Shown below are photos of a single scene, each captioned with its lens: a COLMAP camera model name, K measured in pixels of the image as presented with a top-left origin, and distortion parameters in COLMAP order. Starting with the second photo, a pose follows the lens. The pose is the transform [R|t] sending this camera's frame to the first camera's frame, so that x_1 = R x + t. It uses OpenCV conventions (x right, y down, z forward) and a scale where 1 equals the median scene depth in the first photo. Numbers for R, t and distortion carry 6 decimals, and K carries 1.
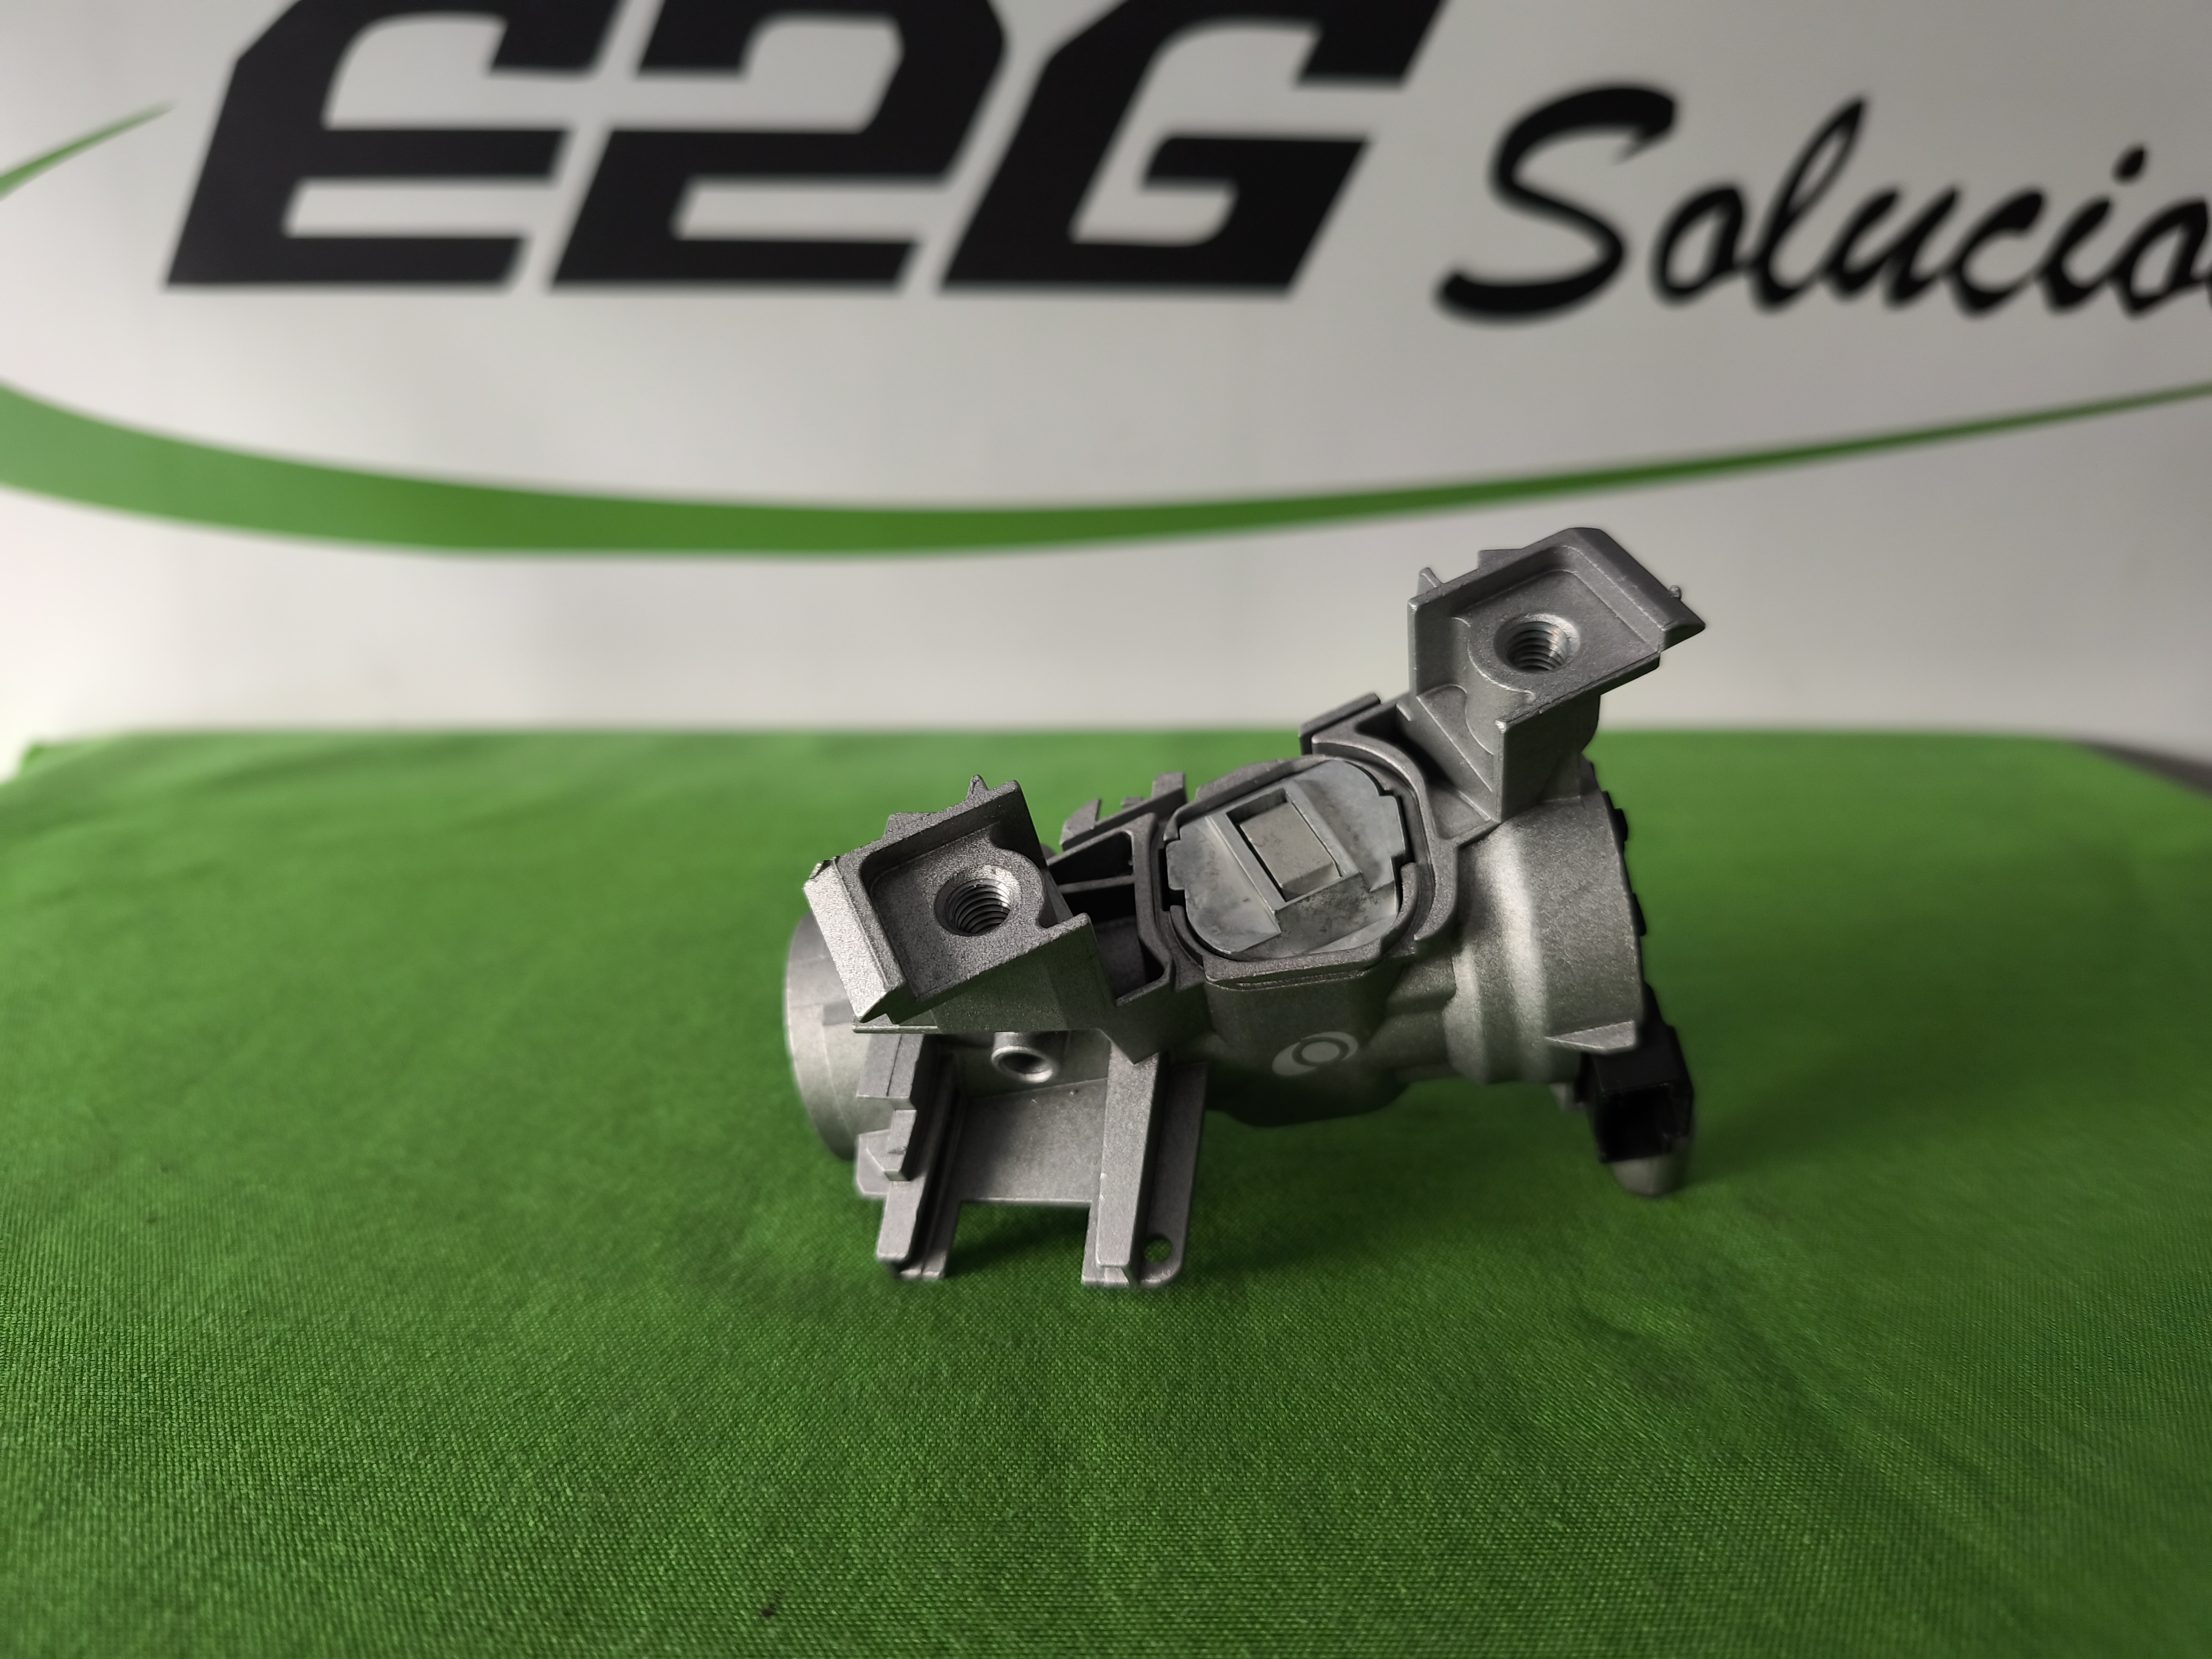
lens RADIAL K [[1553.2, 0, 1104.3], [0, 1553.2, 815.5], [0, 0, 1]] dist [-0.049889, 0.011262]
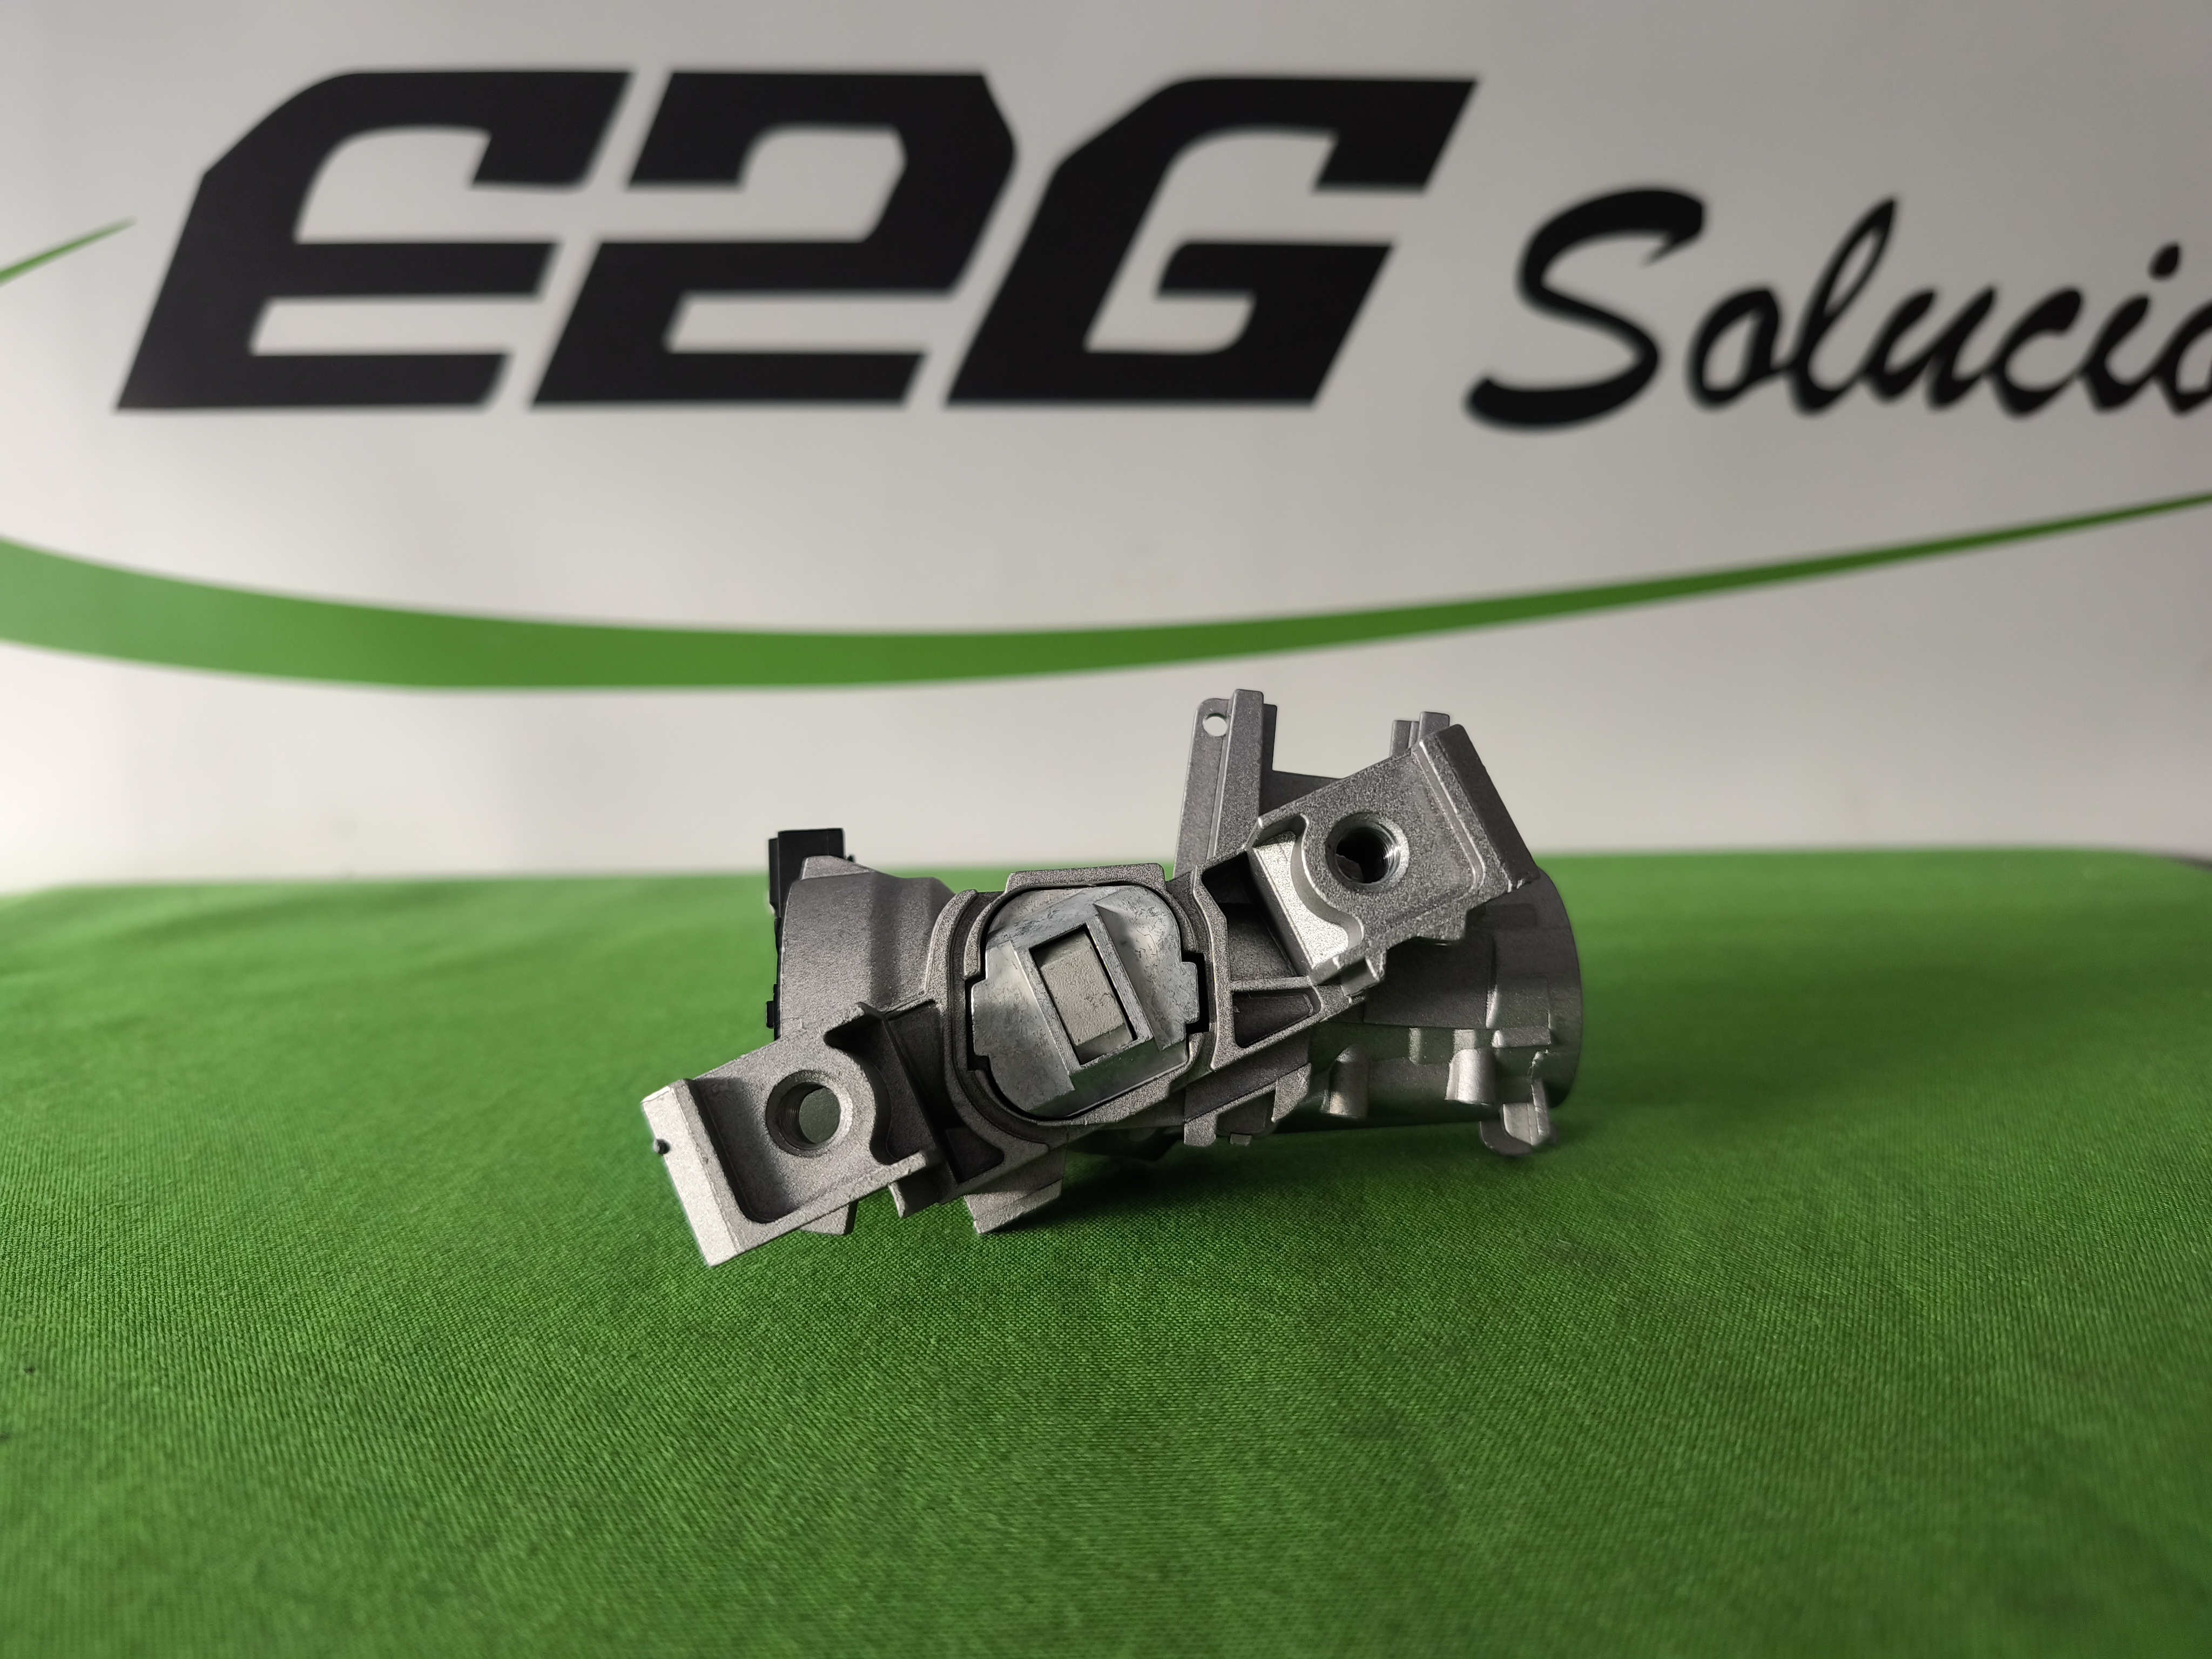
lens RADIAL K [[1553.2, 0, 1104.3], [0, 1553.2, 815.5], [0, 0, 1]] dist [-0.049889, 0.011262]
pose [[0.999539, -0.020123, 0.022725, -0.038120], [0.022689, 0.992644, -0.118928, 0.026470], [-0.020165, 0.119389, 0.992643, 0.089891]]
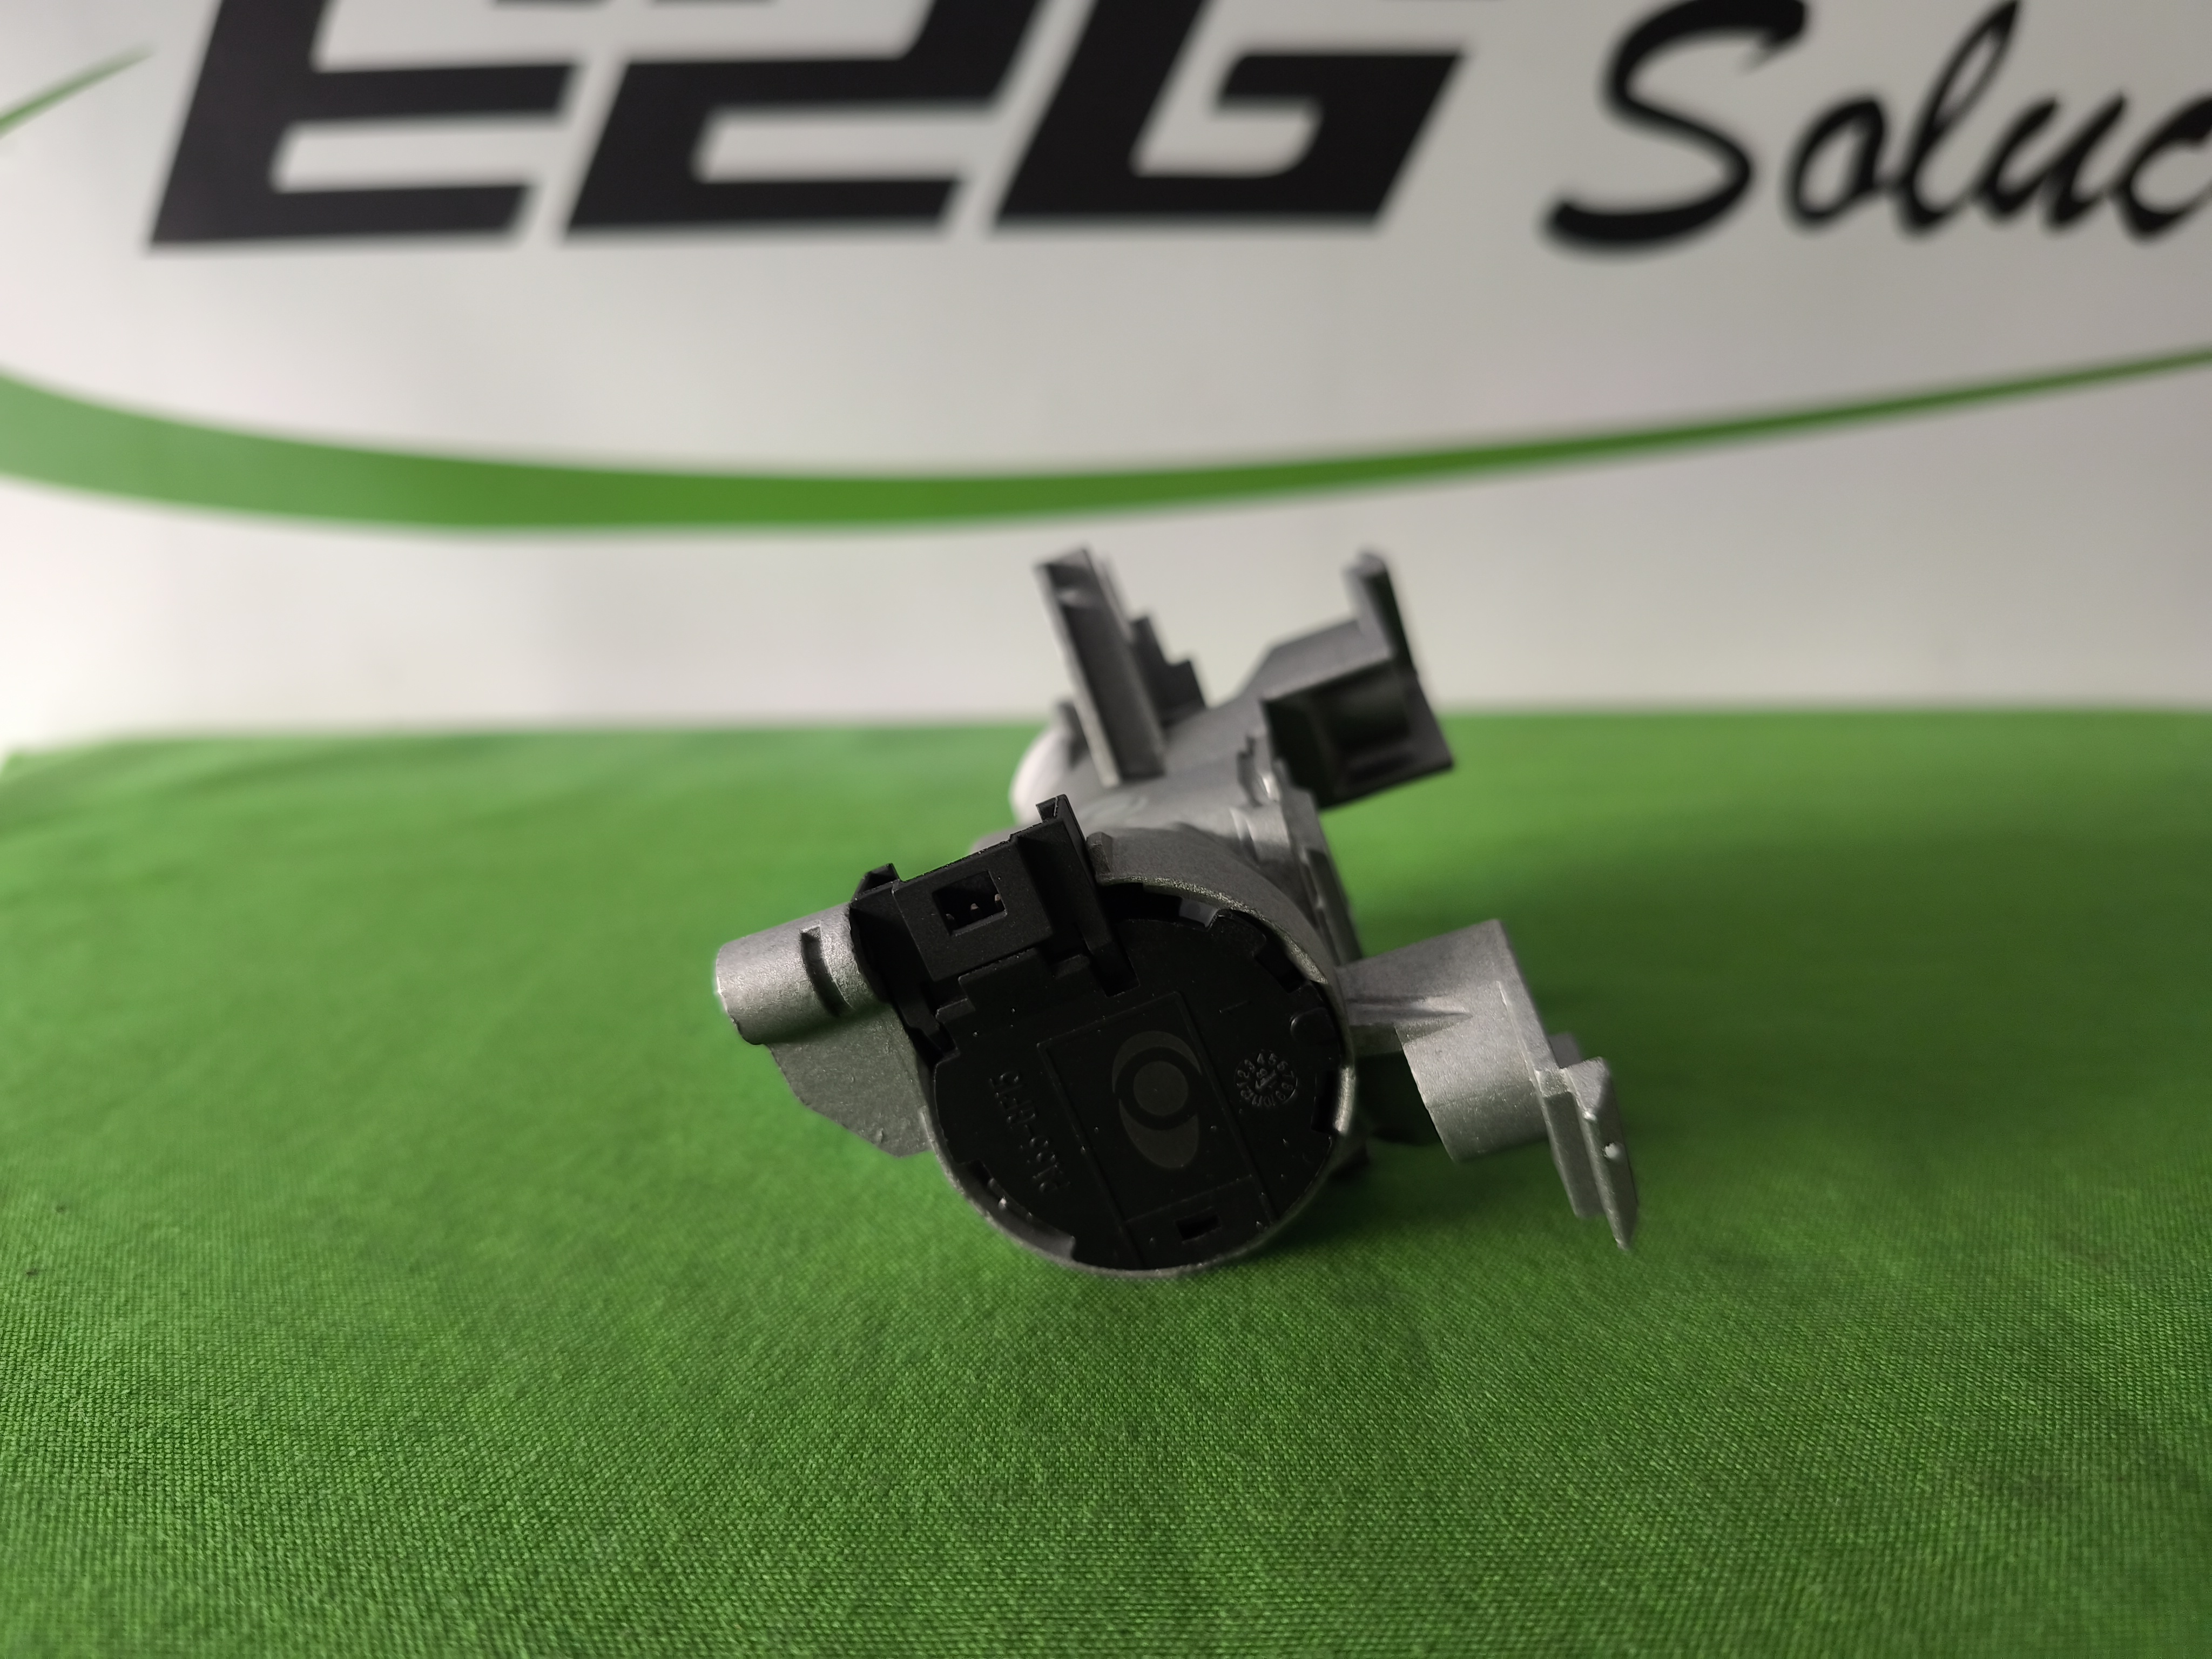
lens RADIAL K [[1584.7, 0, 1106.0], [0, 1584.7, 829.5], [0, 0, 1]] dist [-0.059097, 0.006673]
pose [[0.999484, -0.013903, -0.028939, -0.017733], [0.013502, 0.999811, -0.014021, 0.024180], [0.029128, 0.013623, 0.999483, 0.095838]]
